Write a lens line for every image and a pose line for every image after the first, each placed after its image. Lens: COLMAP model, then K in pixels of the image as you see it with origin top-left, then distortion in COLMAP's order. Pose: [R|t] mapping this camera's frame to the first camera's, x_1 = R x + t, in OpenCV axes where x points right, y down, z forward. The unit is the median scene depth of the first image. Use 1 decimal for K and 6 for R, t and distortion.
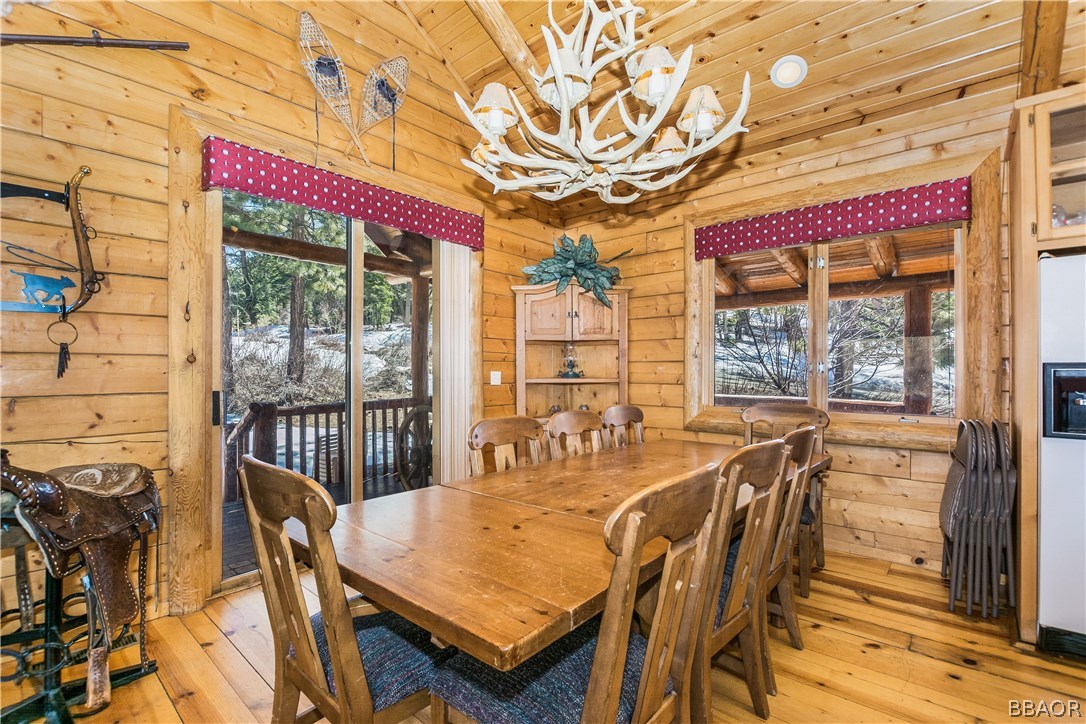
lens RADIAL K [[496.3, 0, 537.6], [0, 496.3, 366.7], [0, 0, 1]] dist [-0.010572, -0.000031]
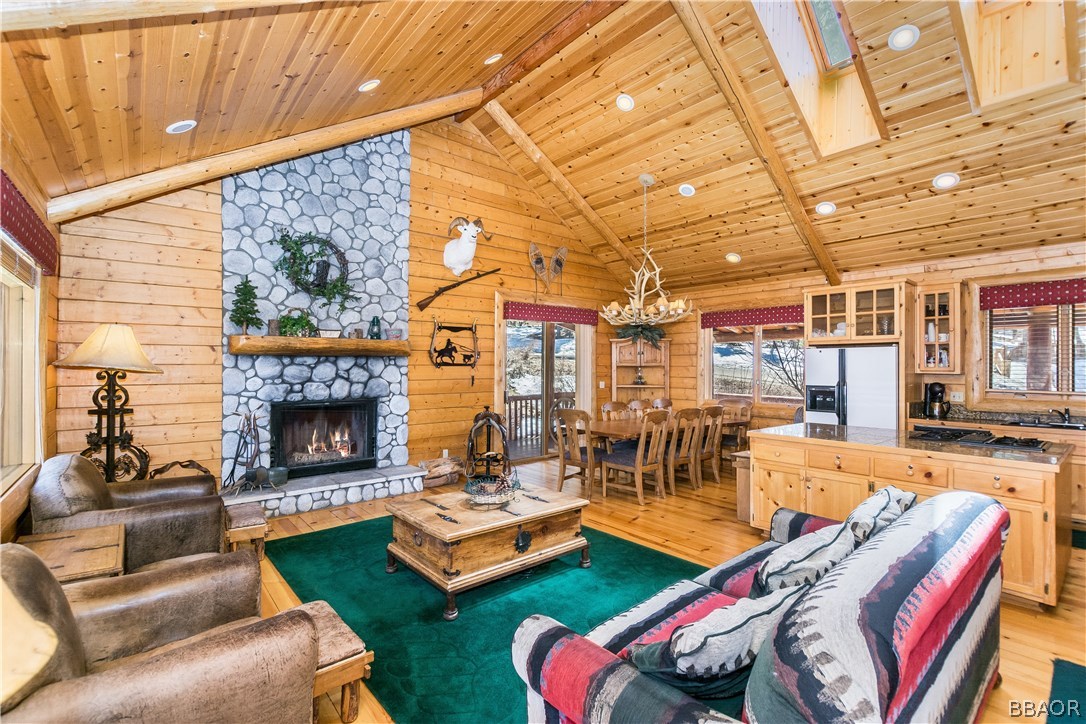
lens RADIAL K [[477.9, 0, 529.8], [0, 477.9, 367.9], [0, 0, 1]] dist [-0.002307, -0.000044]
pose [[0.985865, 0.002618, -0.167523, -0.073927], [-0.001156, 0.999960, 0.008825, -0.098381], [0.167539, -0.008506, 0.985829, -1.530723]]
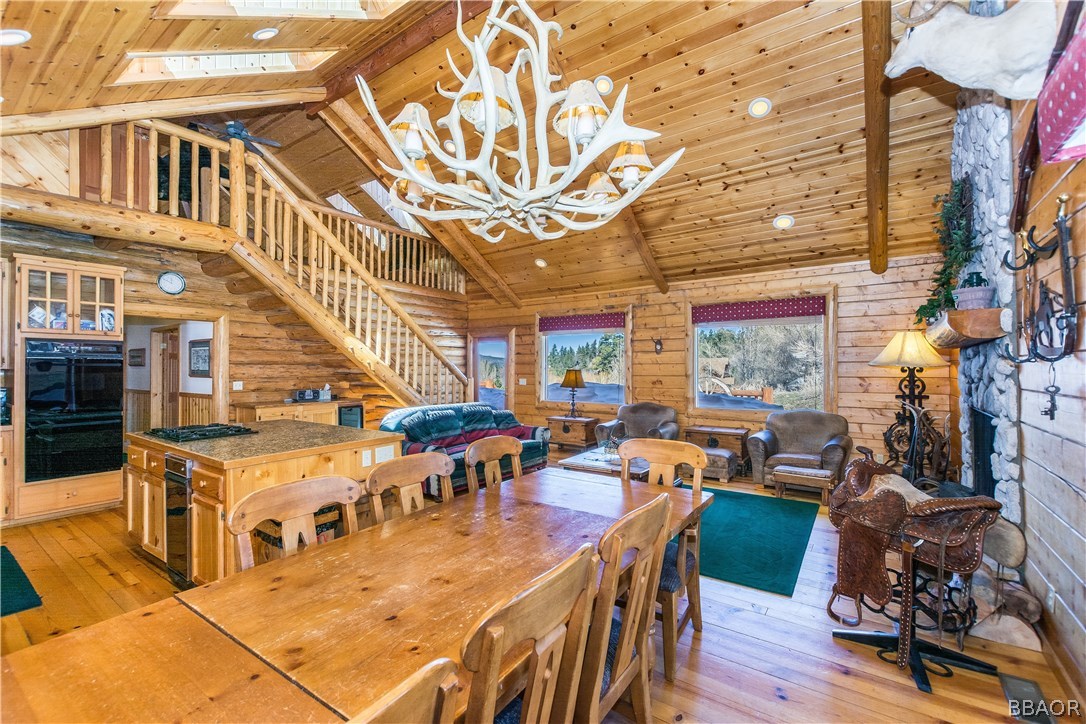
lens RADIAL K [[477.9, 0, 529.8], [0, 477.9, 367.9], [0, 0, 1]] dist [-0.002307, -0.000044]
pose [[-0.995985, 0.001634, -0.089501, 0.102548], [0.001818, 0.999996, -0.001978, -0.067391], [0.089498, -0.002133, -0.995985, 1.431271]]
